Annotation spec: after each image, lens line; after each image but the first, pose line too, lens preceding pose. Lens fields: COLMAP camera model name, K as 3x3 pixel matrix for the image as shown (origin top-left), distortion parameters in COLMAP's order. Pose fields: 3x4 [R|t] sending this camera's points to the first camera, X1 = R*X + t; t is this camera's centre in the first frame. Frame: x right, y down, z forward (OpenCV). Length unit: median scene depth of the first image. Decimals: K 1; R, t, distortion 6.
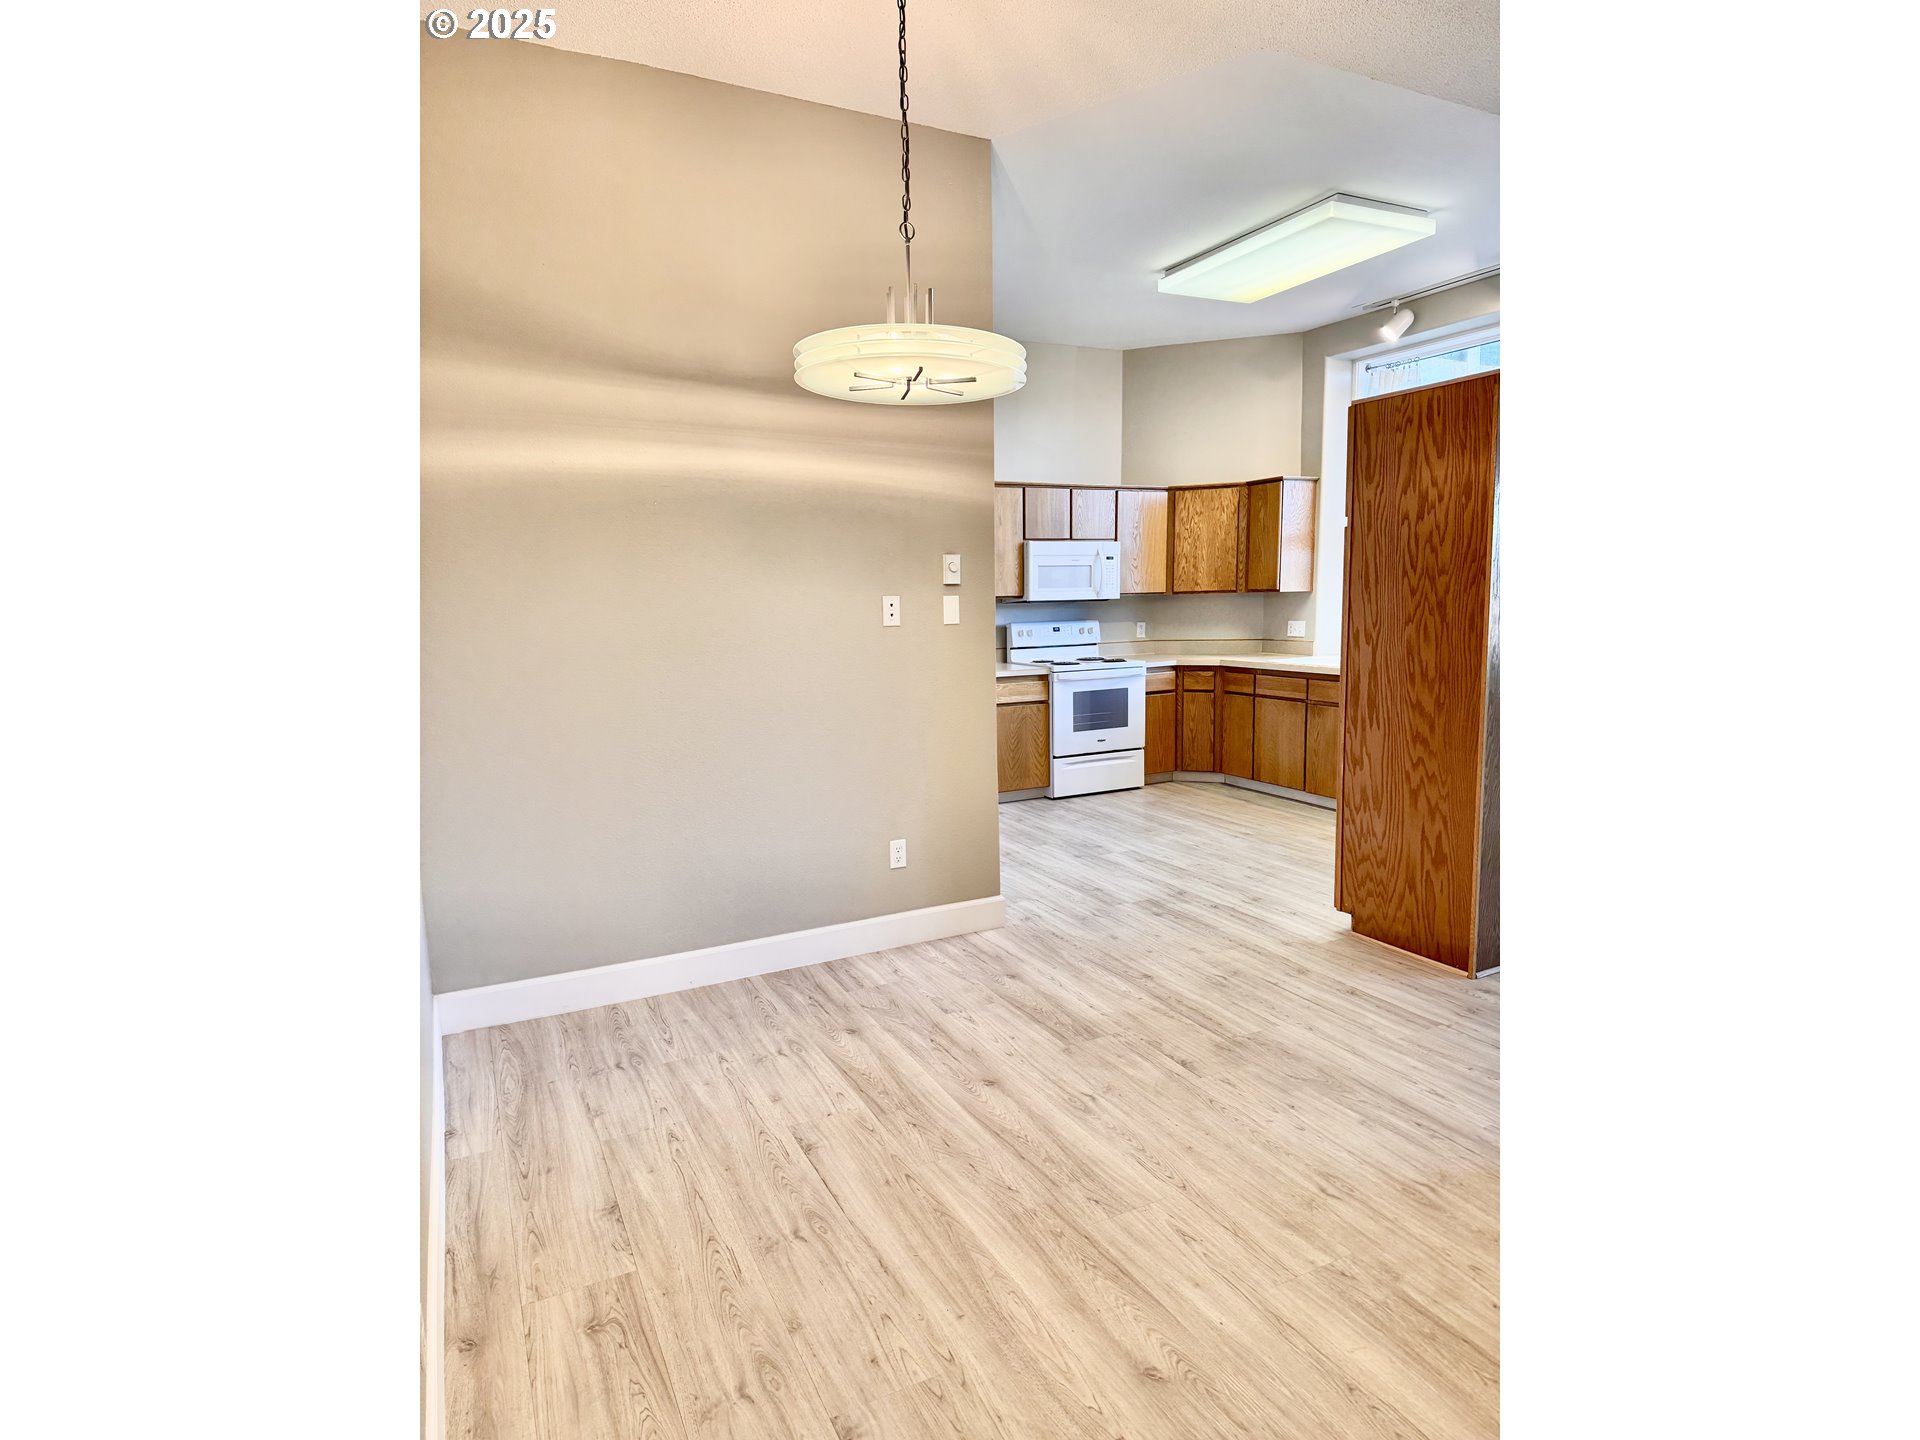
lens RADIAL K [[988.8, 0, 933.8], [0, 988.8, 754.6], [0, 0, 1]] dist [-0.002388, 0.001060]
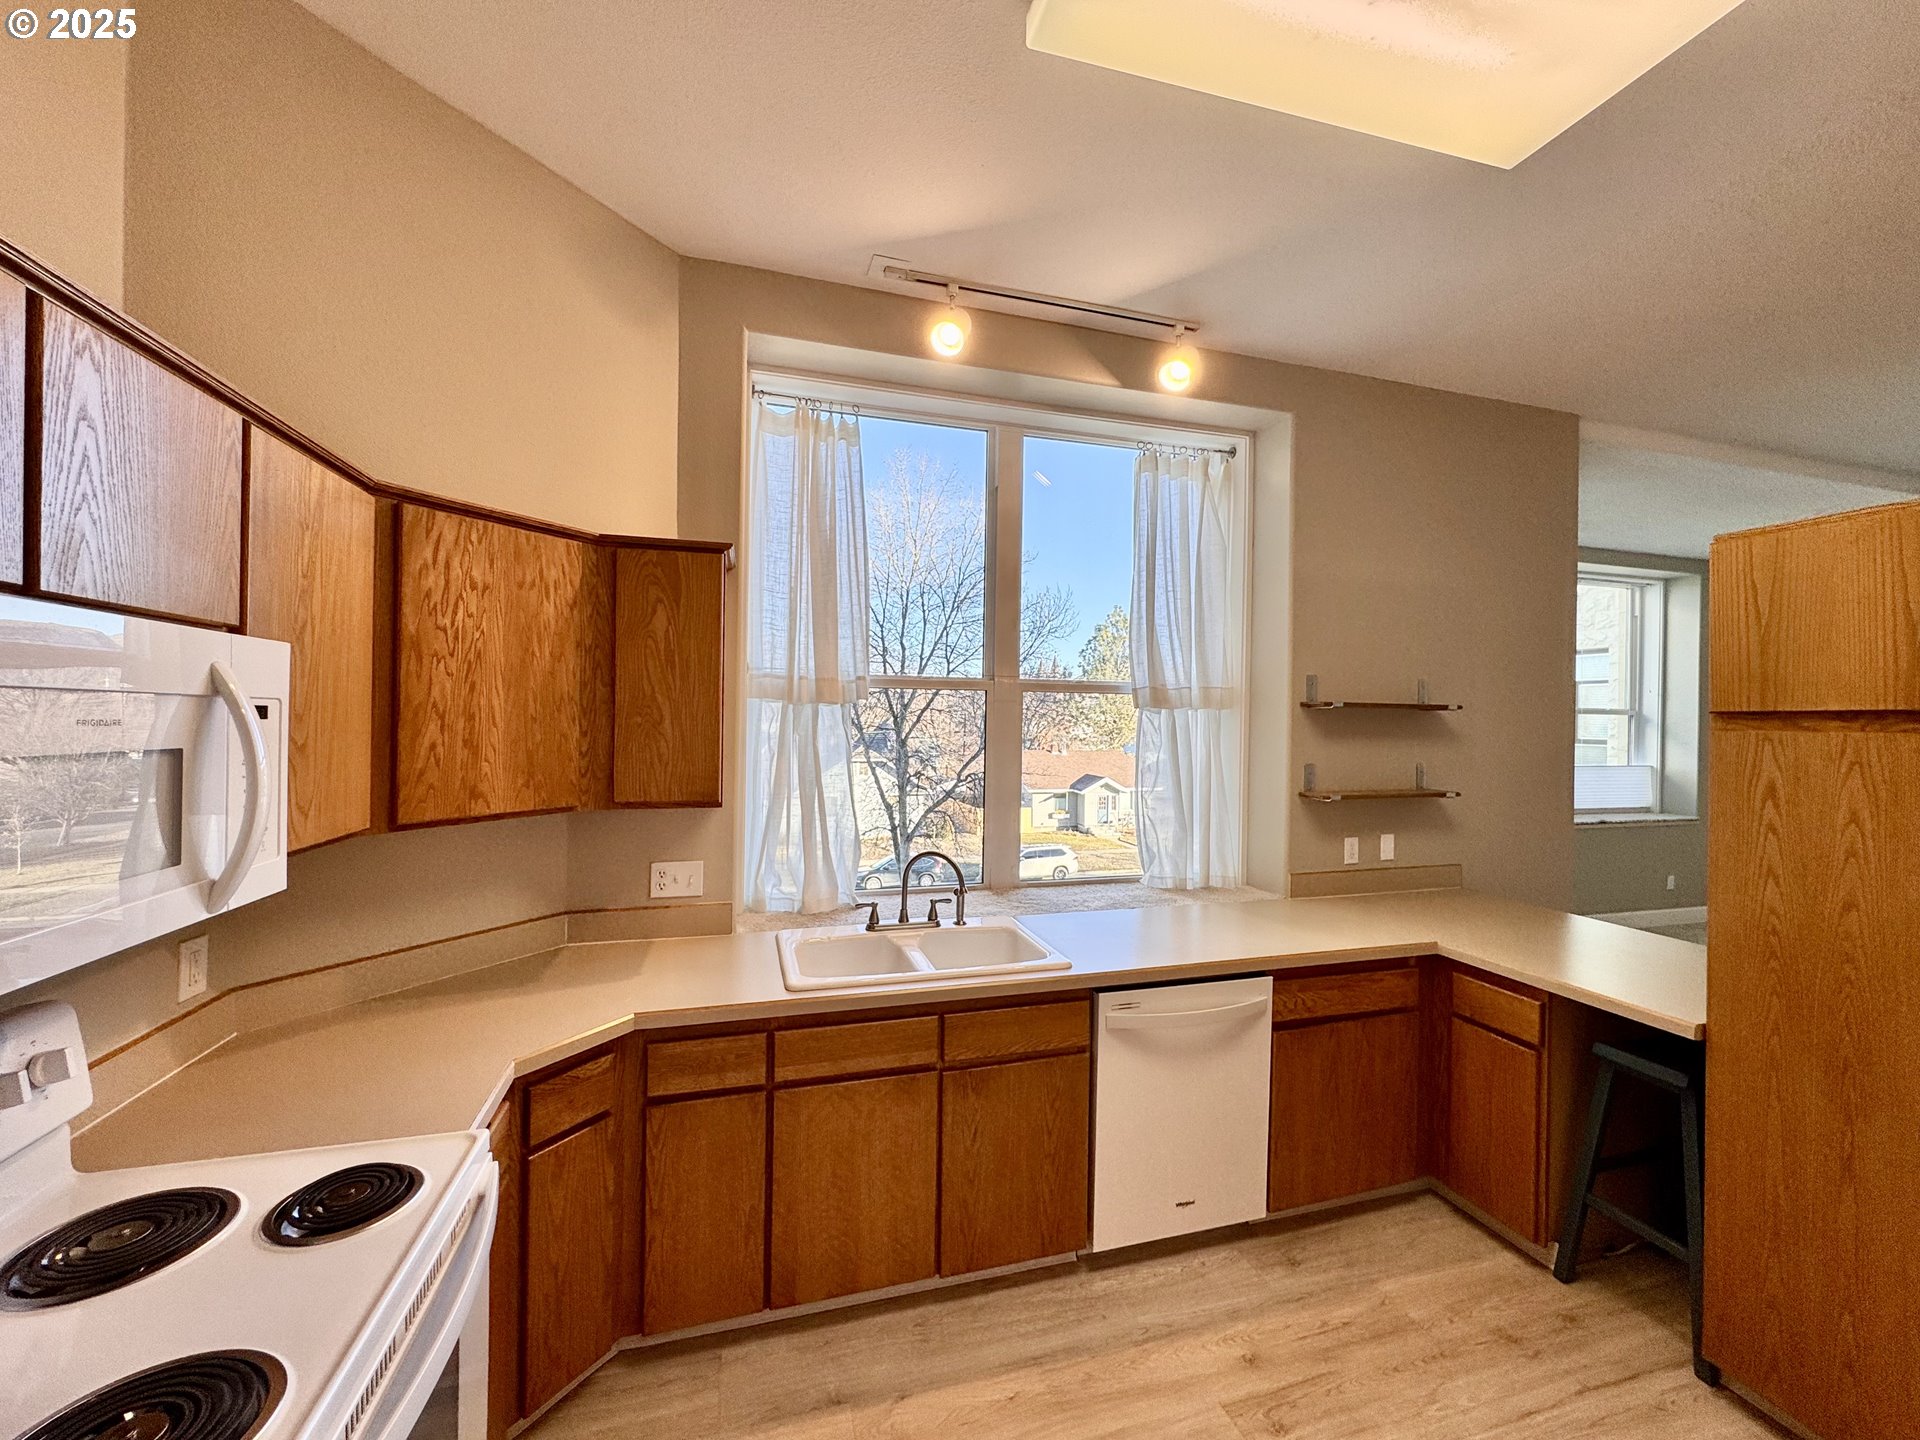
lens RADIAL K [[769.3, 0, 962.9], [0, 769.3, 718.7], [0, 0, 1]] dist [-0.010066, -0.000017]
pose [[0.158517, 0.027384, 0.986976, 0.040447], [0.145065, 0.988122, -0.050714, -0.167849], [-0.976641, 0.151215, 0.152661, 0.829861]]
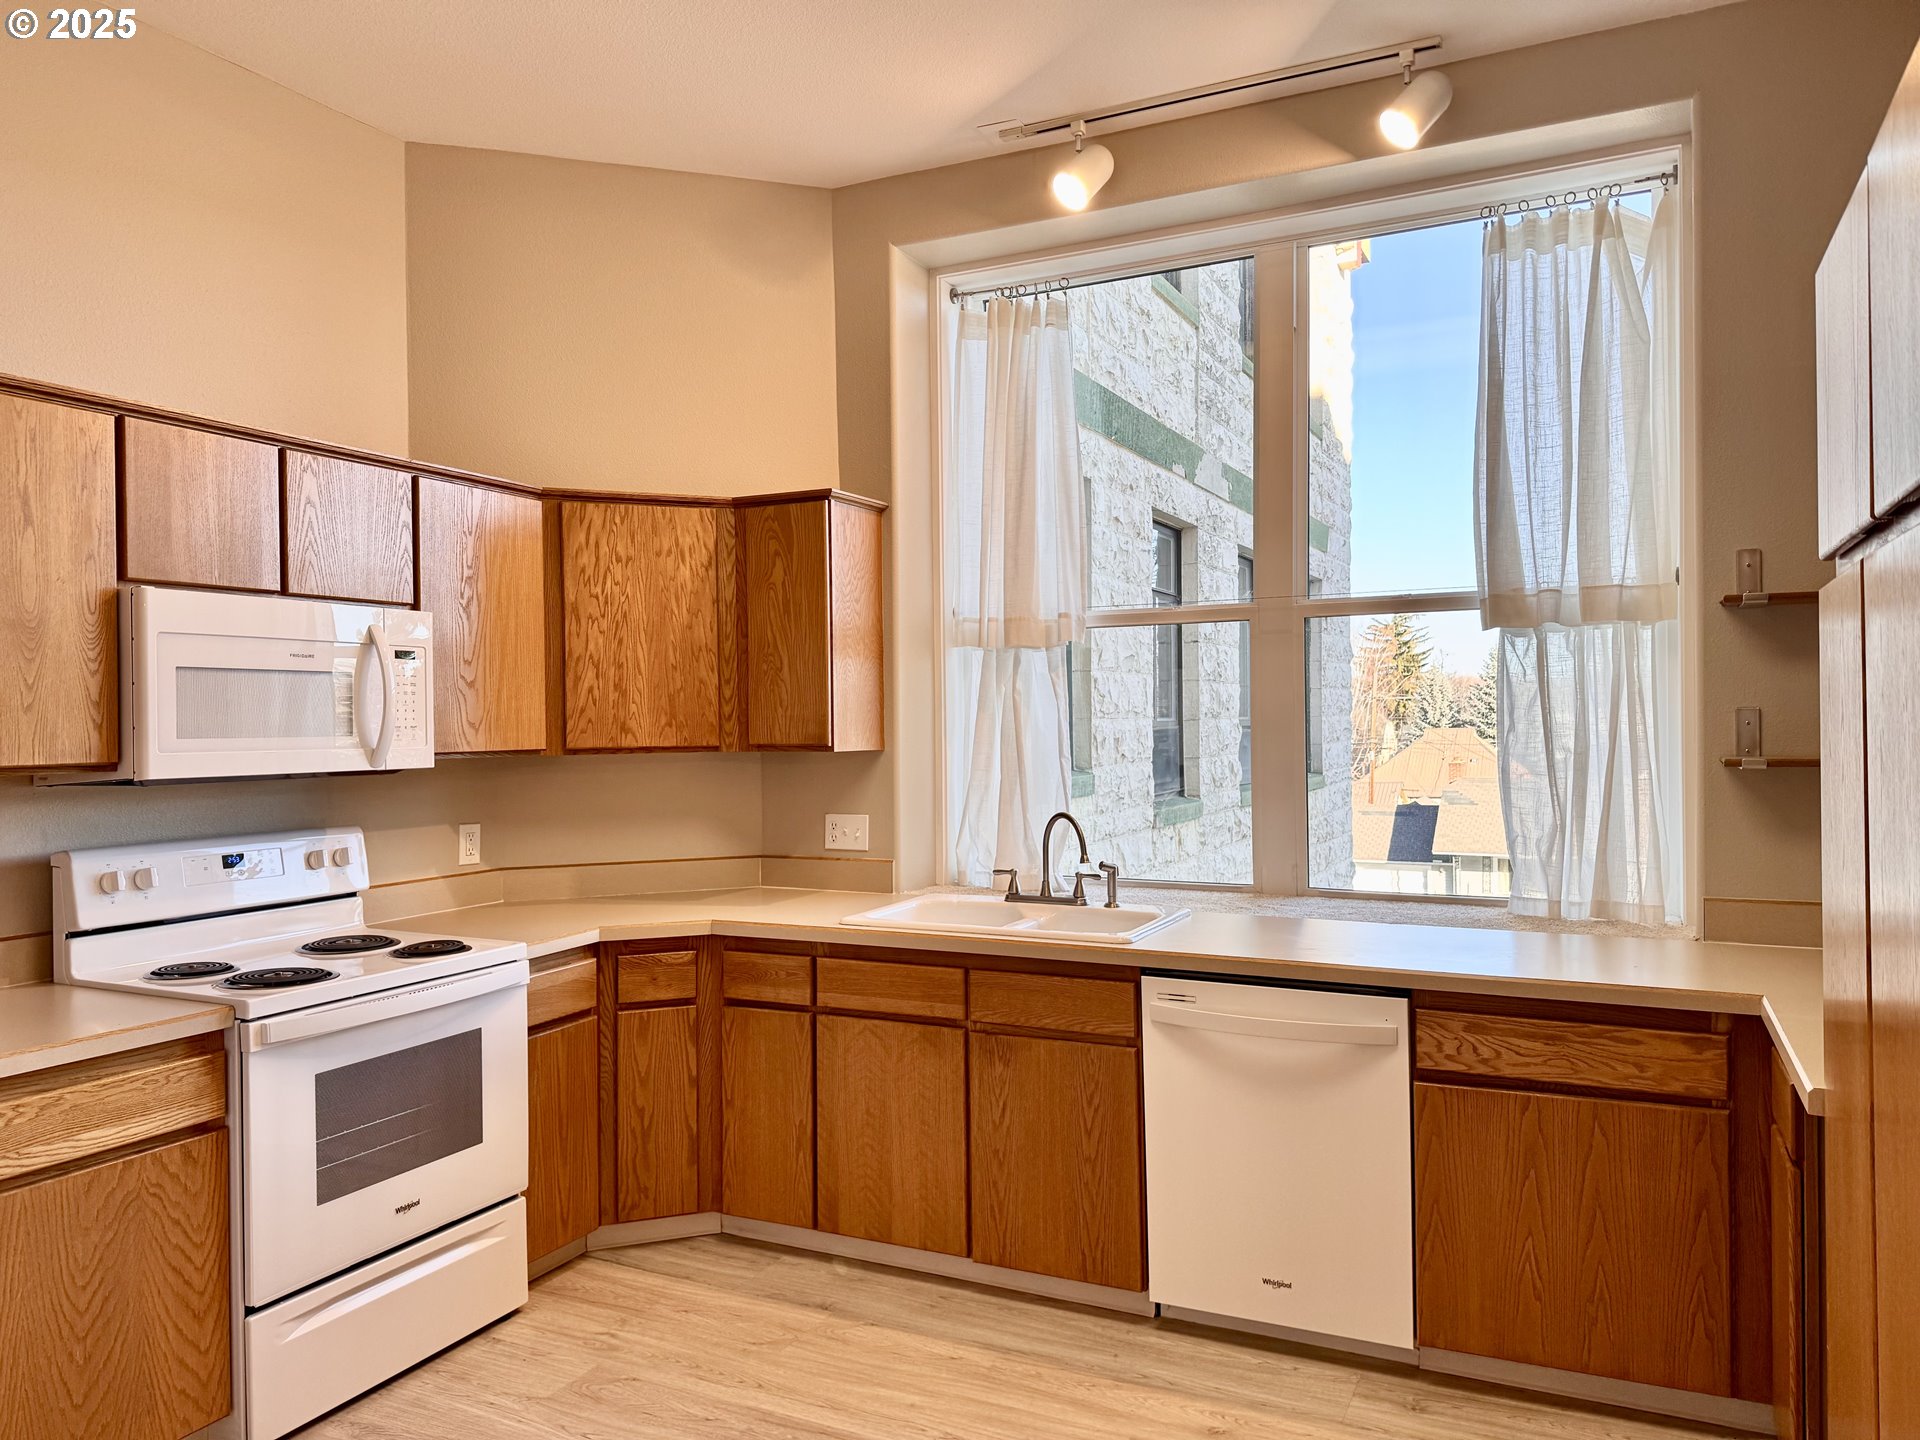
lens RADIAL K [[1369.2, 0, 959.8], [0, 1369.2, 733.1], [0, 0, 1]] dist [0.071035, -0.051400]
pose [[0.788580, 0.012049, 0.614814, 0.030035], [0.091112, 0.986483, -0.136196, -0.085872], [-0.608145, 0.163418, 0.776824, 0.499893]]
